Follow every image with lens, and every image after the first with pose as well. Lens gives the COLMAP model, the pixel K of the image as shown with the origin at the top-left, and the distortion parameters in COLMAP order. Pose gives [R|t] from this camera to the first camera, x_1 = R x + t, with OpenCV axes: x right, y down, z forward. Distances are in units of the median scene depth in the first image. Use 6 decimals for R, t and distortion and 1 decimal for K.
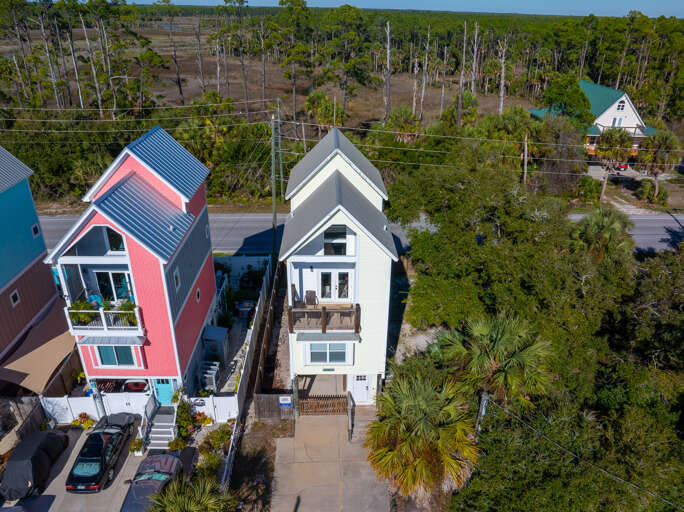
lens RADIAL K [[487.9, 0, 338.7], [0, 487.9, 257.4], [0, 0, 1]] dist [-0.061319, 0.000670]
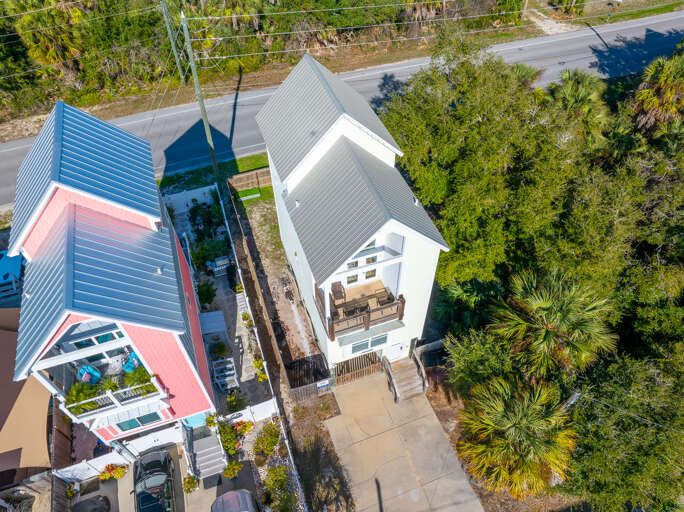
lens RADIAL K [[477.8, 0, 342.0], [0, 477.8, 256.0], [0, 0, 1]] dist [-0.057318, 0.007014]
pose [[0.949995, -0.251360, 0.185277, -0.196209], [0.158682, 0.899610, 0.406843, -0.323455], [-0.268941, -0.357099, 0.894512, 0.257850]]
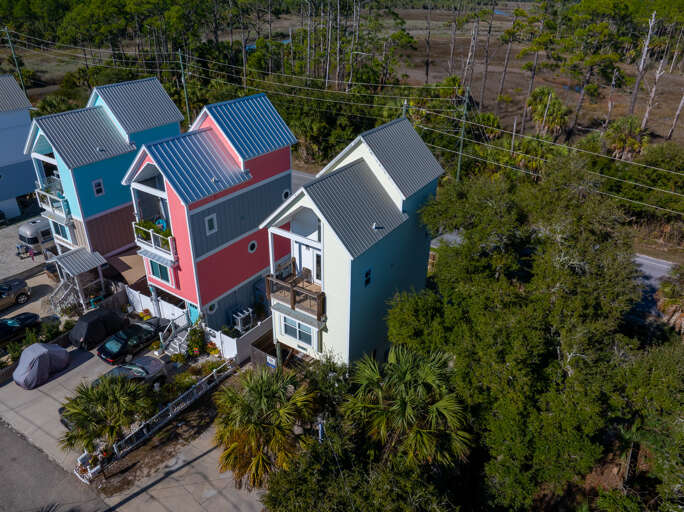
lens RADIAL K [[477.8, 0, 342.0], [0, 477.8, 256.0], [0, 0, 1]] dist [-0.057318, 0.007014]
pose [[0.821976, 0.281415, -0.495137, 0.500250], [-0.267163, 0.958327, 0.101157, -0.079373], [0.502970, 0.049134, 0.862906, 0.171785]]
